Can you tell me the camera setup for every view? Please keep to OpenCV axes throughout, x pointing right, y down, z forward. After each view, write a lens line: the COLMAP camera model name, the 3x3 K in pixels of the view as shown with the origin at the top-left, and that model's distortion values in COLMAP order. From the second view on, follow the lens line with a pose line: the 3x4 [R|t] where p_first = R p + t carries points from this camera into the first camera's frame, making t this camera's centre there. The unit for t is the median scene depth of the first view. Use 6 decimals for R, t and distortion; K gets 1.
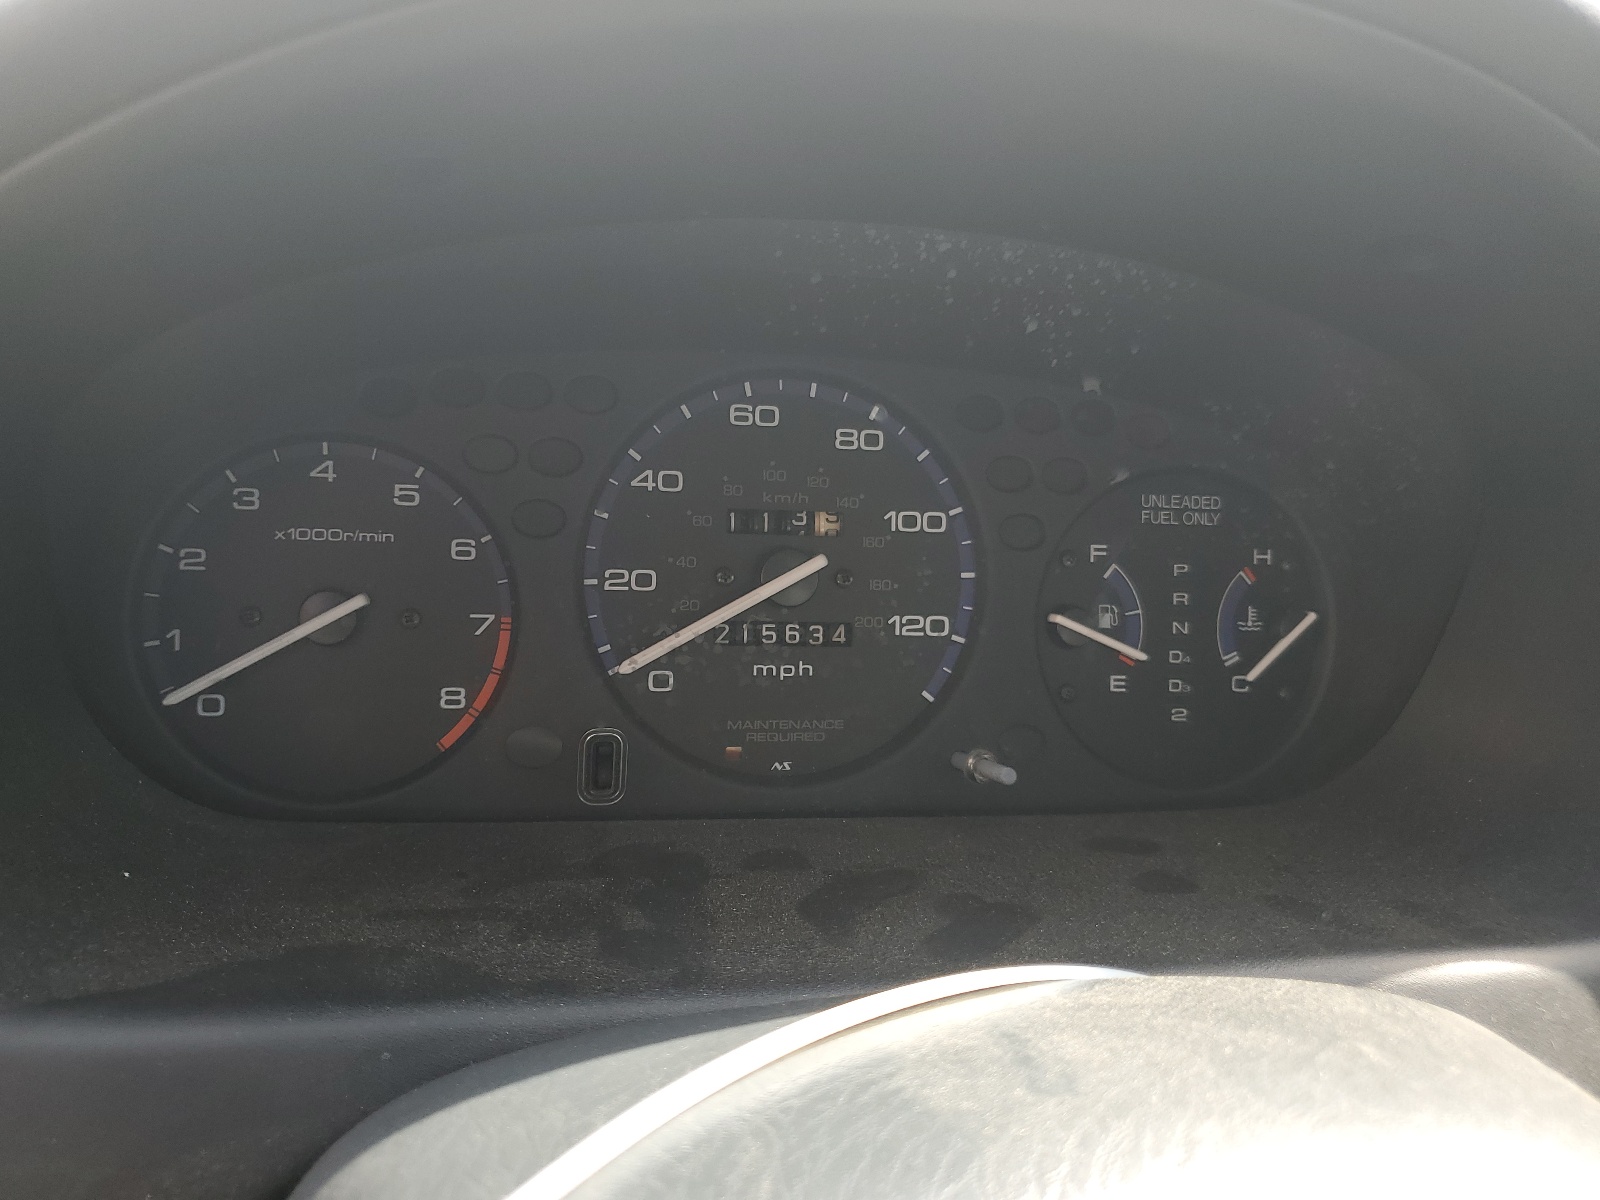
lens RADIAL K [[1223.7, 0, 799.1], [0, 1223.7, 597.1], [0, 0, 1]] dist [-0.001107, -0.000565]
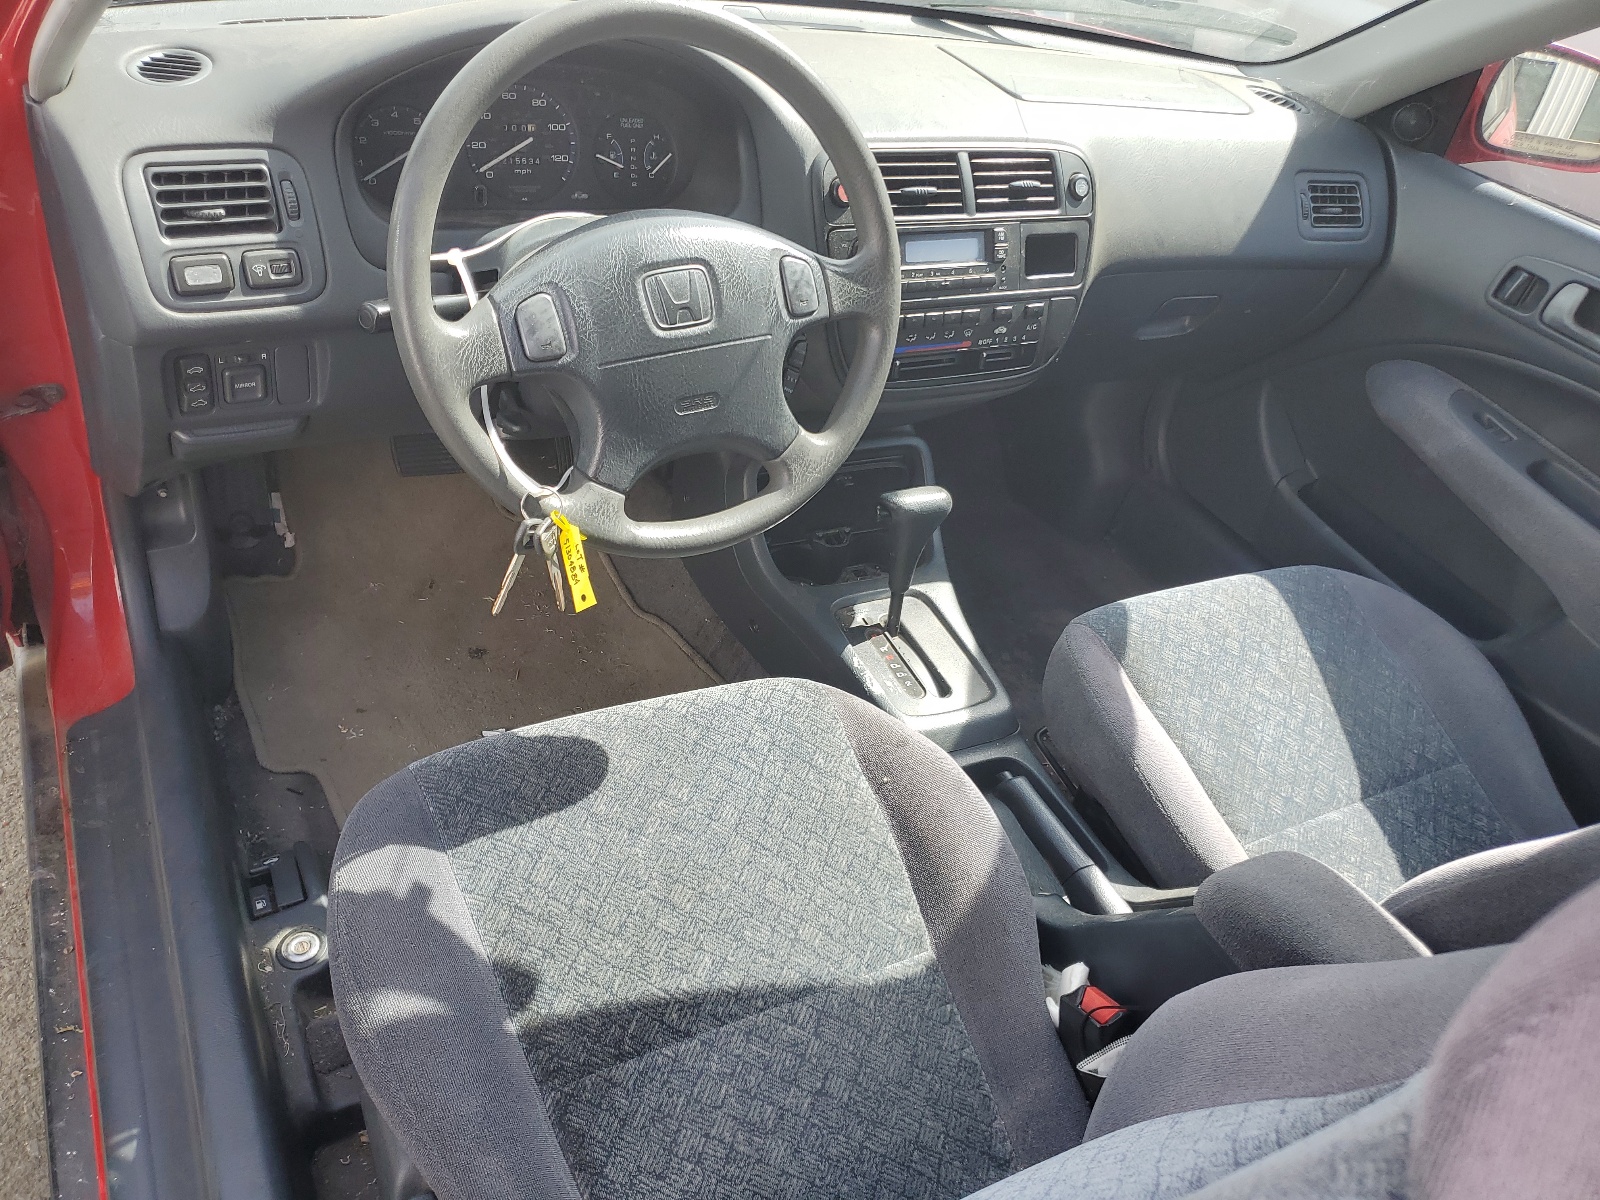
lens RADIAL K [[1223.7, 0, 796.1], [0, 1223.7, 601.5], [0, 0, 1]] dist [-0.001107, -0.000565]
pose [[0.966026, -0.094743, 0.240453, -0.220540], [0.008308, 0.941287, 0.337506, 0.041793], [-0.258312, -0.324042, 0.910094, -2.884466]]
